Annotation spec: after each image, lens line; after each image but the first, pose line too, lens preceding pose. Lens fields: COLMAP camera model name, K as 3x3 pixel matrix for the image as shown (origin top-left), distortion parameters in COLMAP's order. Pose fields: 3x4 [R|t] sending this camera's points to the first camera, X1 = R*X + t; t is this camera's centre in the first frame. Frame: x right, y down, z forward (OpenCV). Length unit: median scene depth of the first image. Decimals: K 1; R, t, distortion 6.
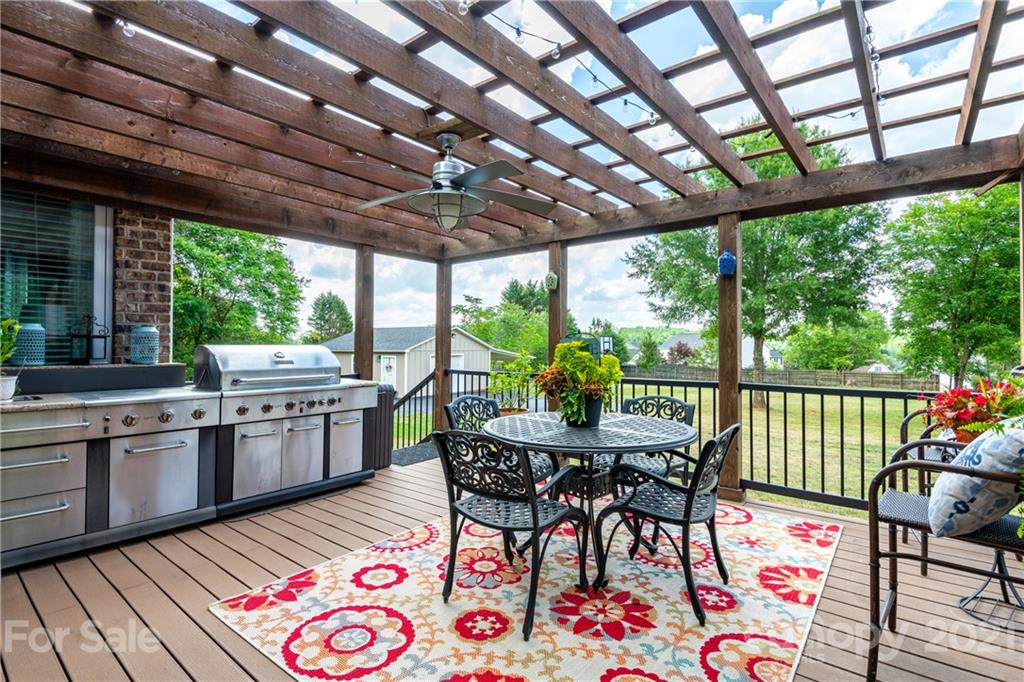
lens RADIAL K [[496.5, 0, 510.3], [0, 496.5, 340.7], [0, 0, 1]] dist [-0.001203, -0.000120]
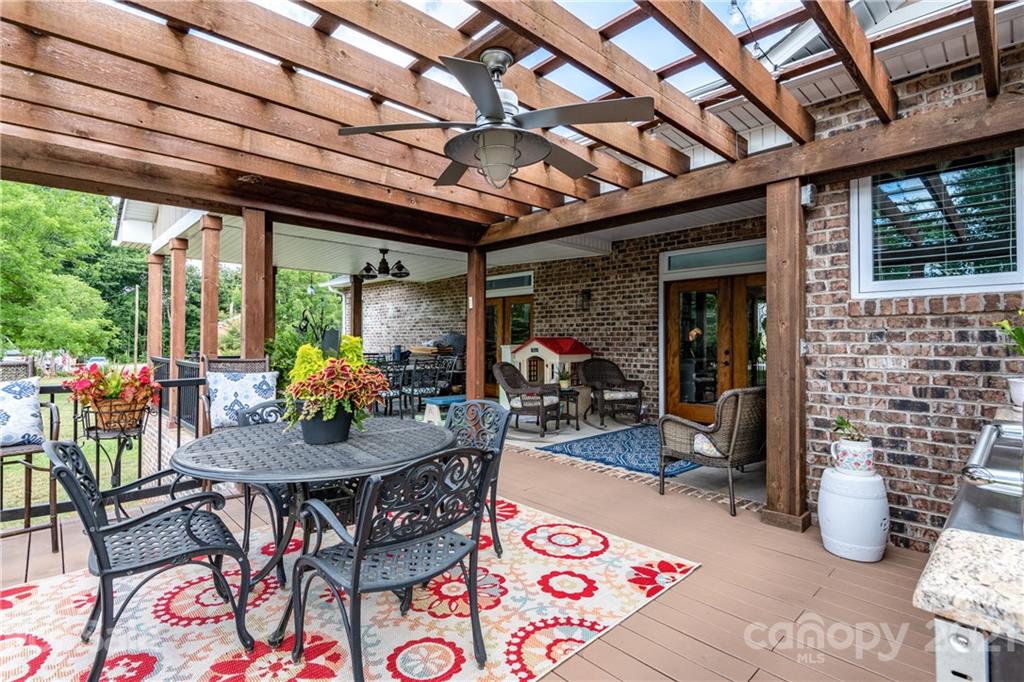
lens RADIAL K [[496.5, 0, 514.3], [0, 496.5, 337.4], [0, 0, 1]] dist [-0.001203, -0.000120]
pose [[-0.992577, 0.000033, 0.121617, -0.290484], [-0.001763, 0.999891, -0.014654, 0.018934], [-0.121604, -0.014760, -0.992469, 2.052290]]
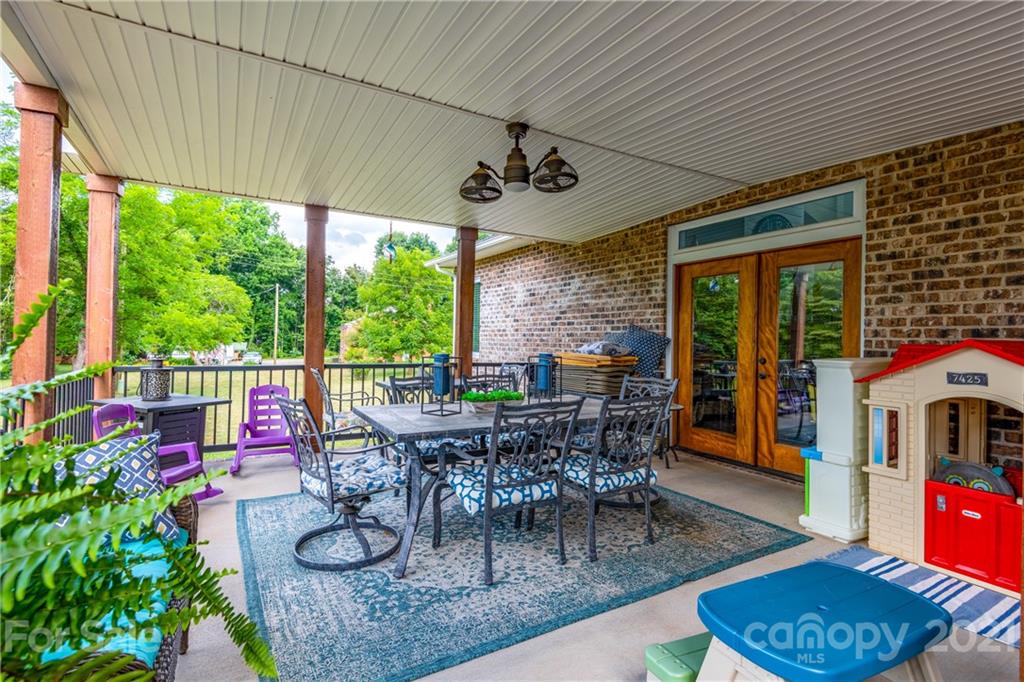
lens RADIAL K [[496.5, 0, 516.2], [0, 496.5, 336.4], [0, 0, 1]] dist [-0.001203, -0.000120]
pose [[-0.936939, -0.010555, 0.349335, -0.104530], [-0.017189, 0.999726, -0.015895, 0.013844], [-0.349071, -0.020897, -0.936863, 1.602516]]
